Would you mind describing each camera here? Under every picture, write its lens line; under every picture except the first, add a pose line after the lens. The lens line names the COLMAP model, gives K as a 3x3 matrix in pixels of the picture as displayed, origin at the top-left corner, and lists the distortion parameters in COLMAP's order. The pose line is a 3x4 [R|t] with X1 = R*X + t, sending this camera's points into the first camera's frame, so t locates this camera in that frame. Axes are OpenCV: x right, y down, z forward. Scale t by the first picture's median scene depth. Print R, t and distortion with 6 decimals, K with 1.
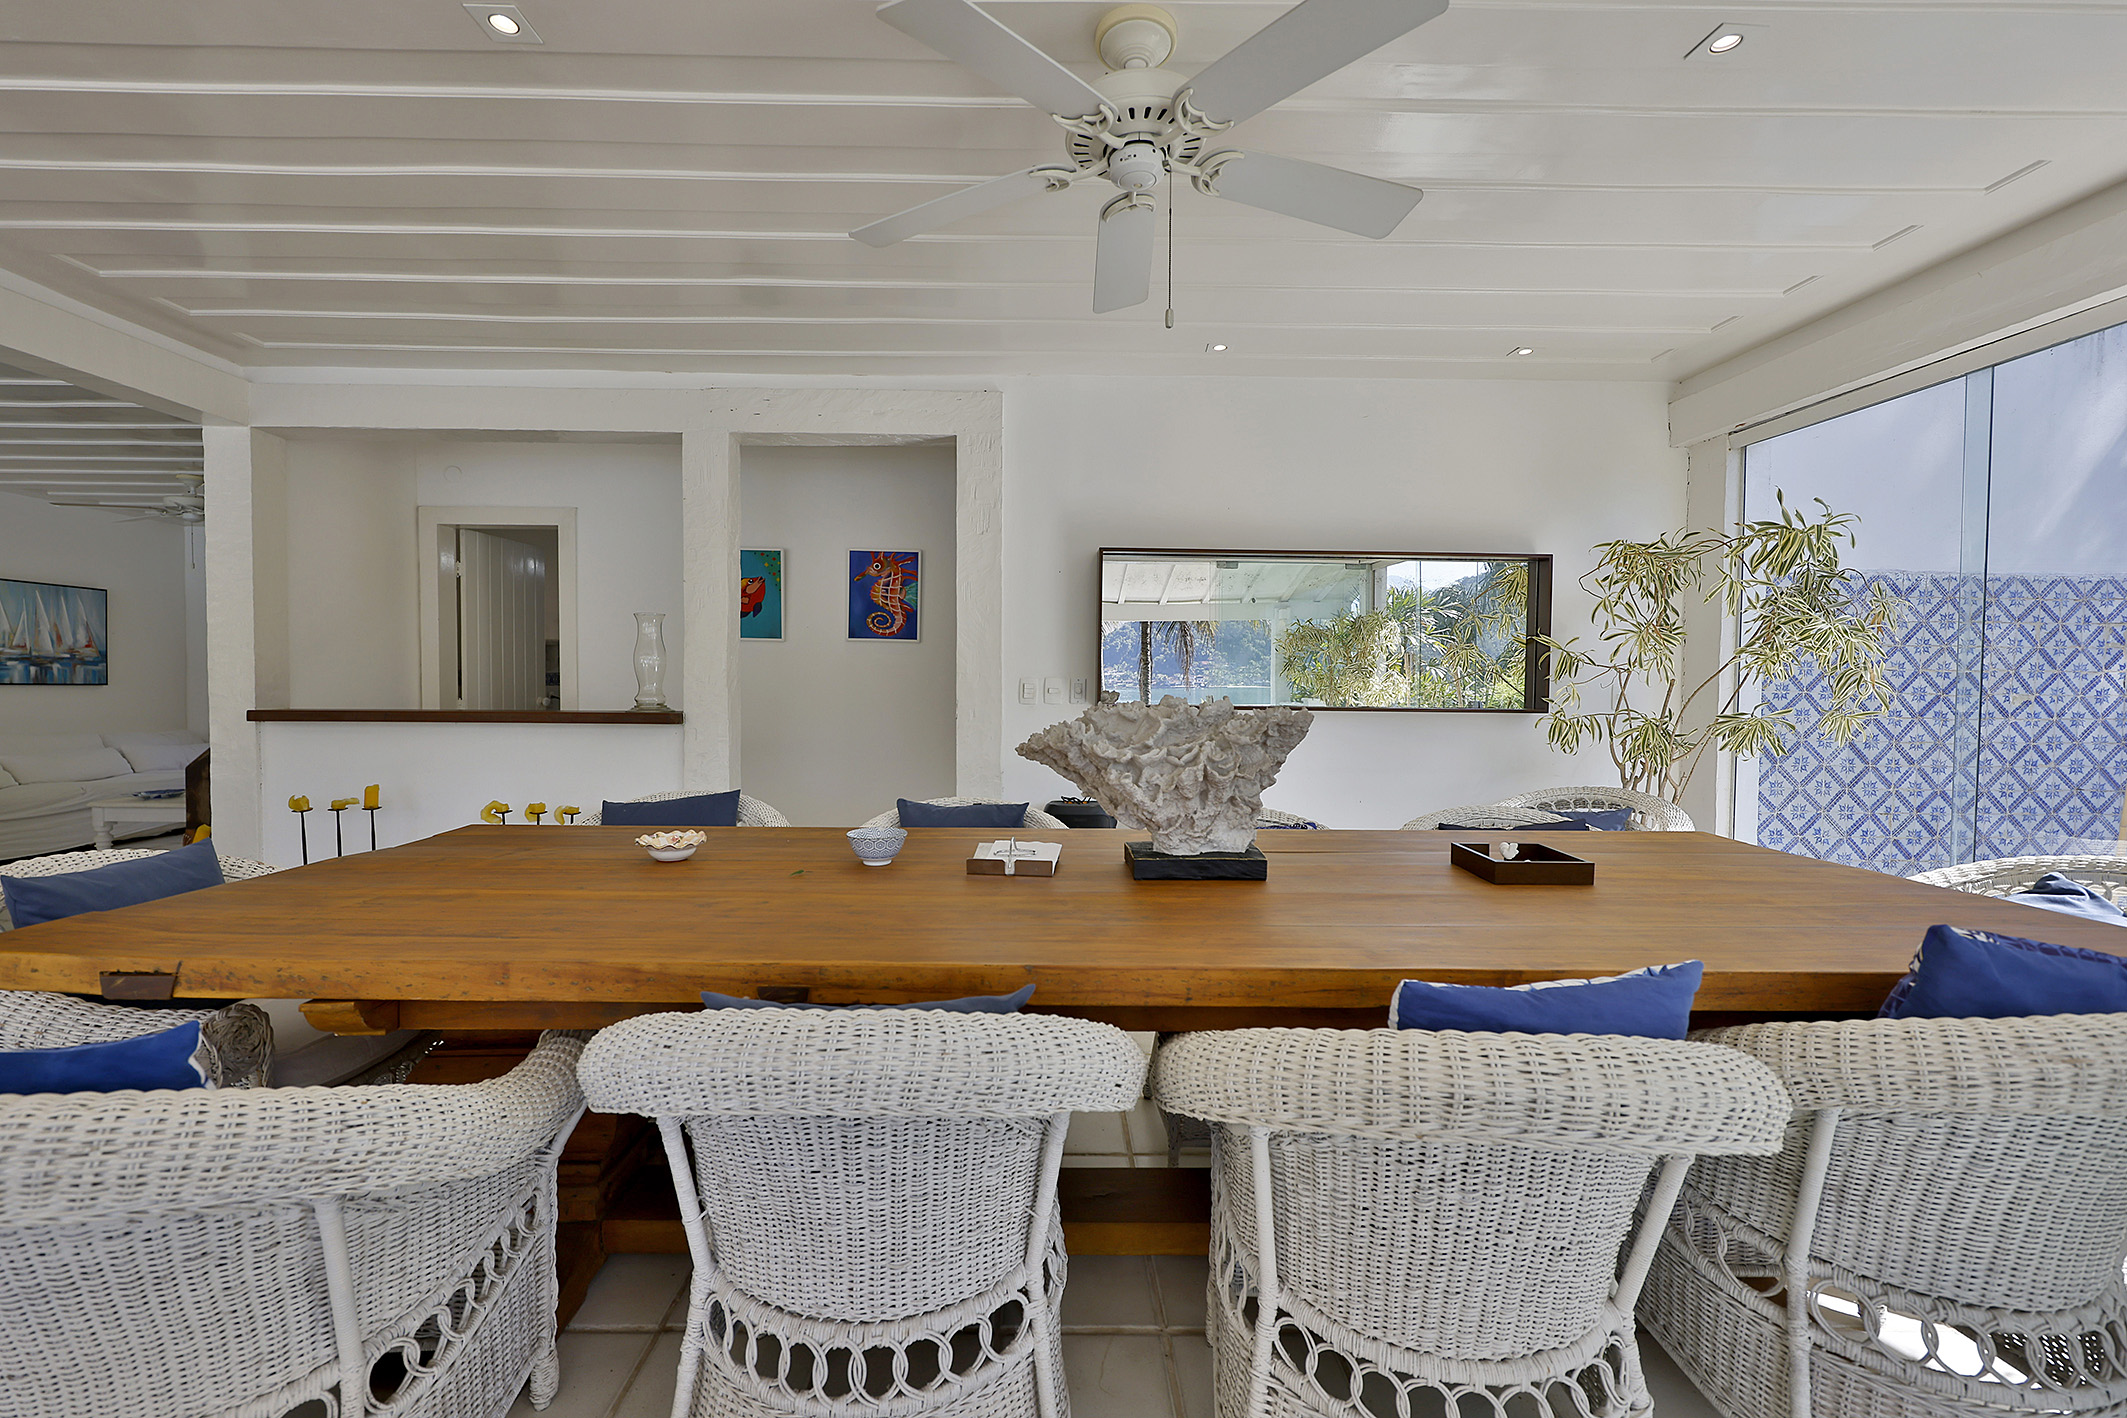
lens RADIAL K [[898.1, 0, 1048.8], [0, 898.1, 697.9], [0, 0, 1]] dist [-0.003301, 0.000485]
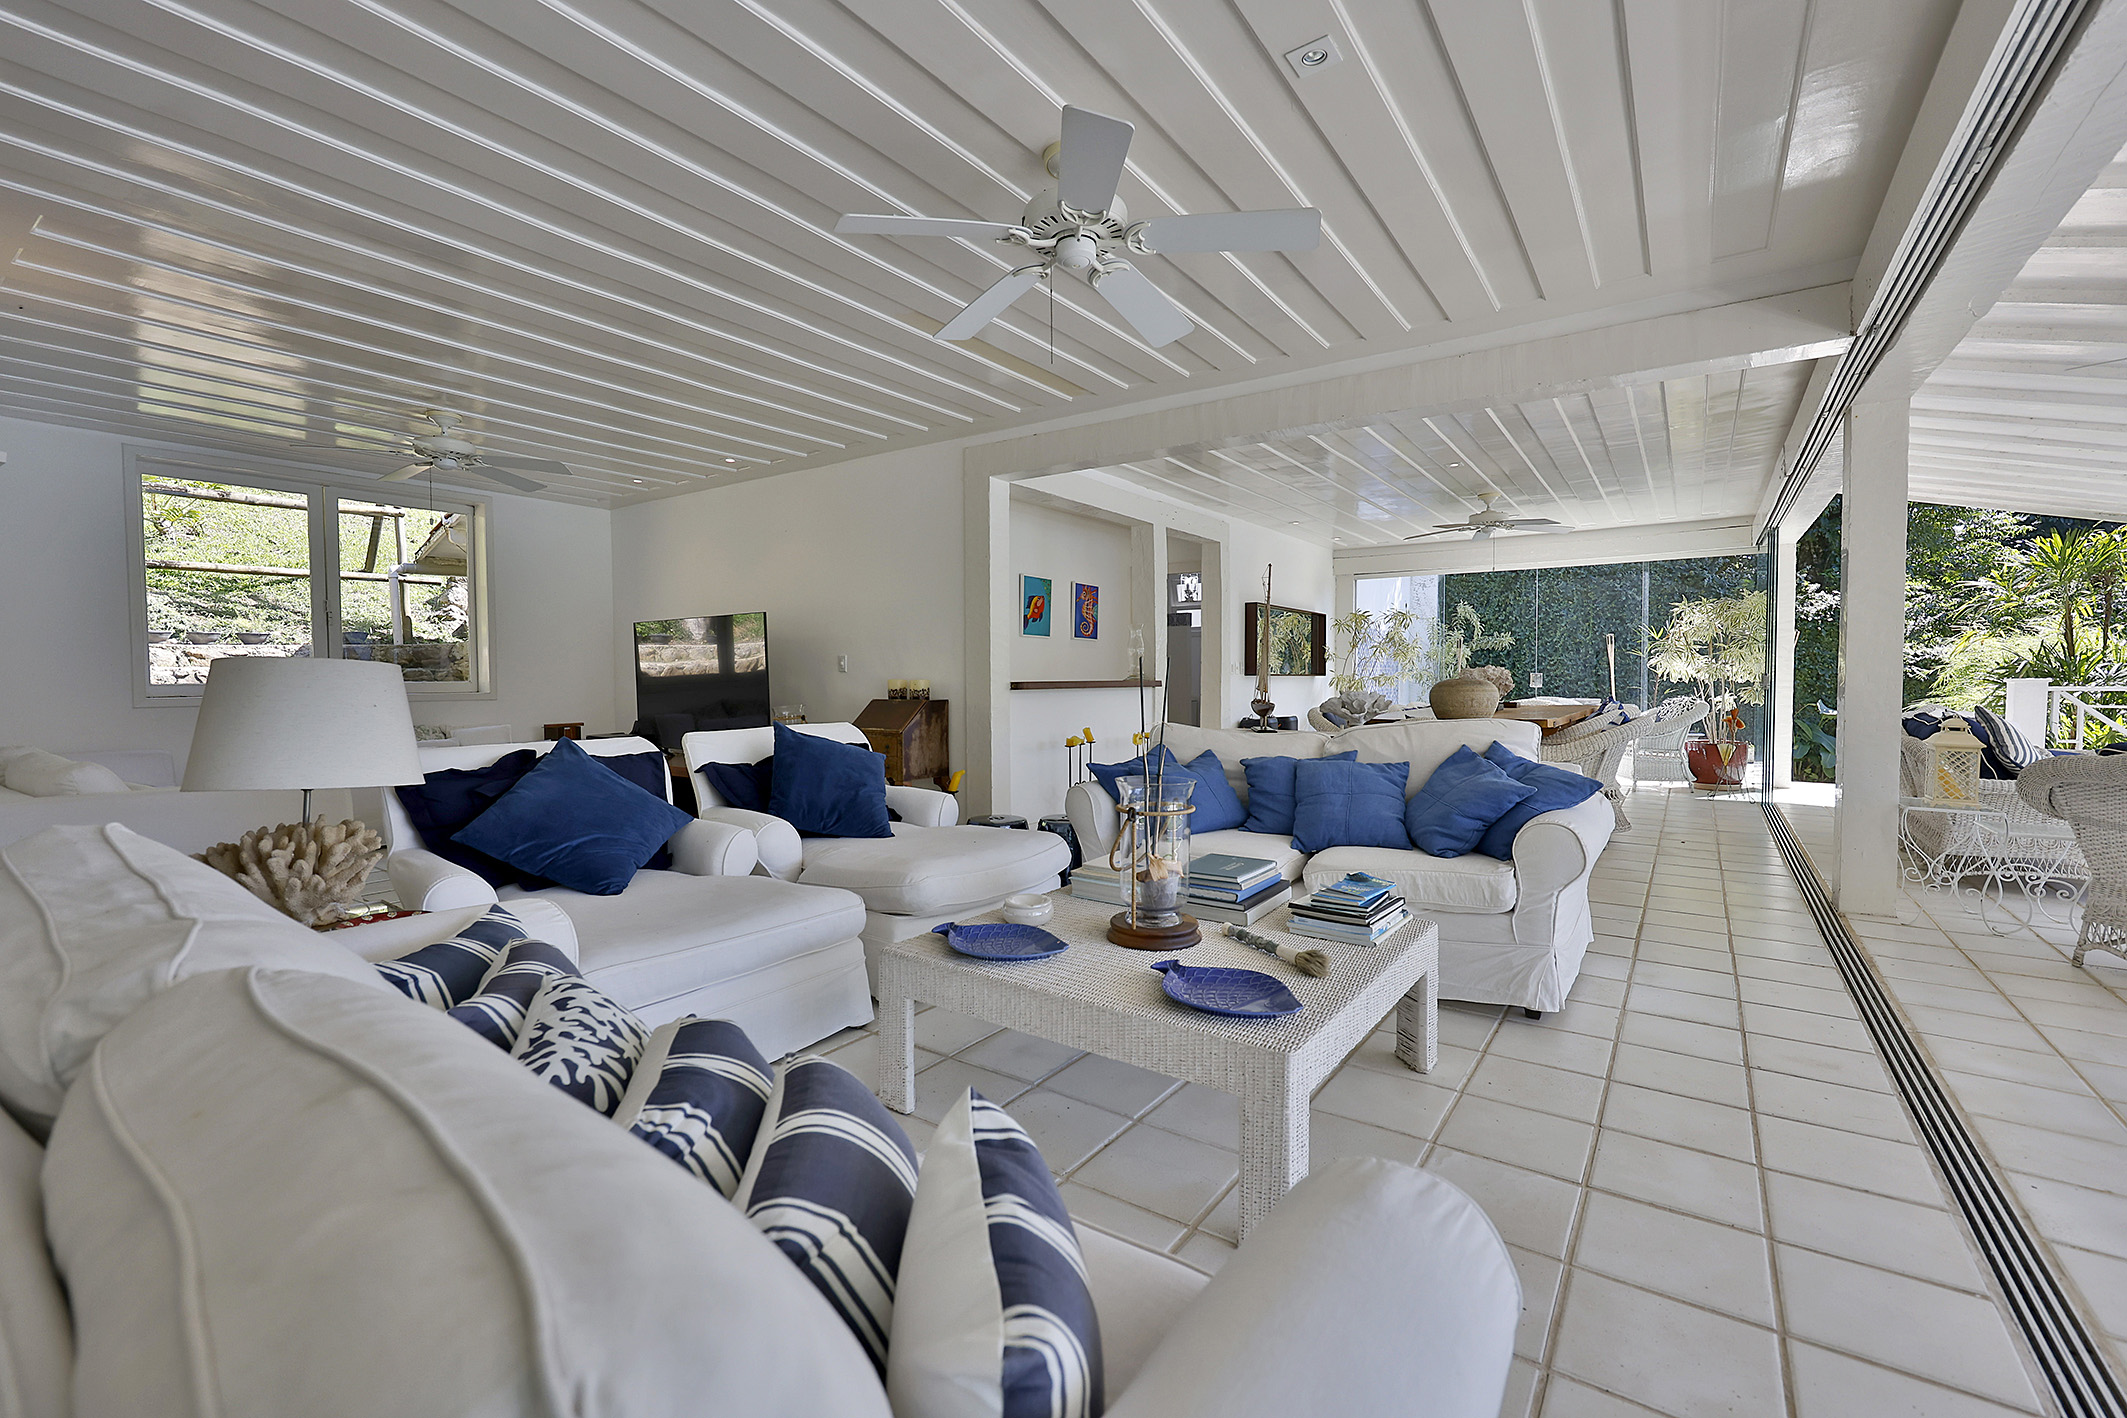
lens RADIAL K [[898.1, 0, 1060.2], [0, 898.1, 706.8], [0, 0, 1]] dist [-0.003301, 0.000485]
pose [[0.590056, -0.036852, 0.806521, -1.960320], [0.020629, 0.999320, 0.030569, 0.009599], [-0.807099, -0.001400, 0.590415, 0.093472]]
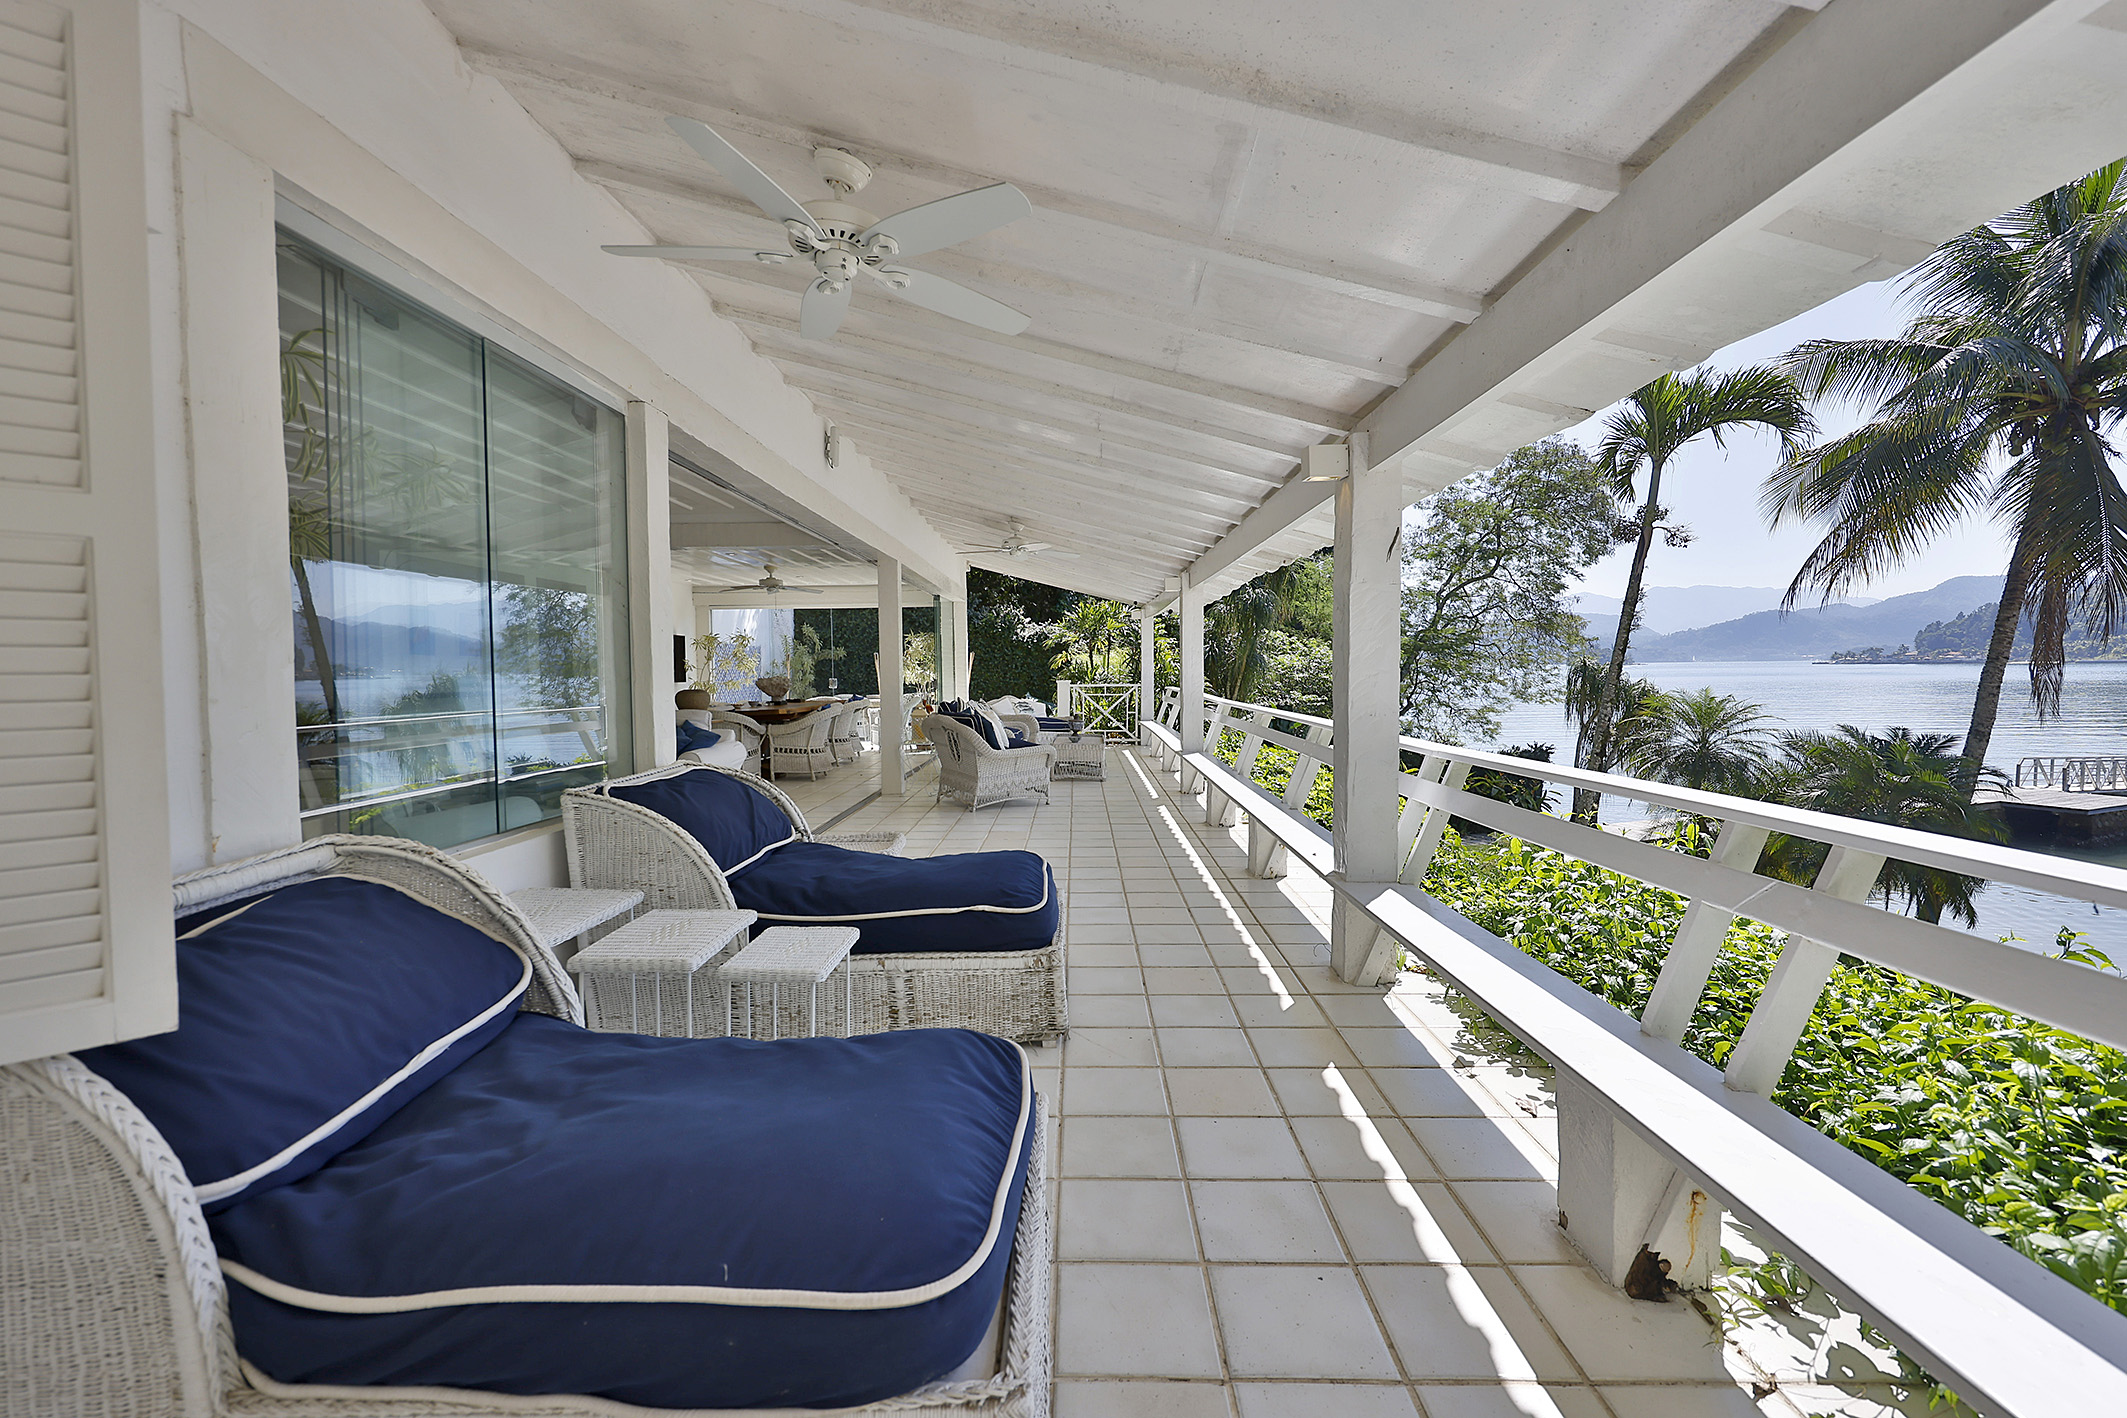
lens RADIAL K [[898.1, 0, 1058.5], [0, 898.1, 709.0], [0, 0, 1]] dist [-0.003301, 0.000485]
pose [[0.047424, -0.050826, 0.997581, -2.872952], [0.018952, 0.998571, 0.049975, -0.023600], [-0.998695, 0.016537, 0.048320, -0.623039]]
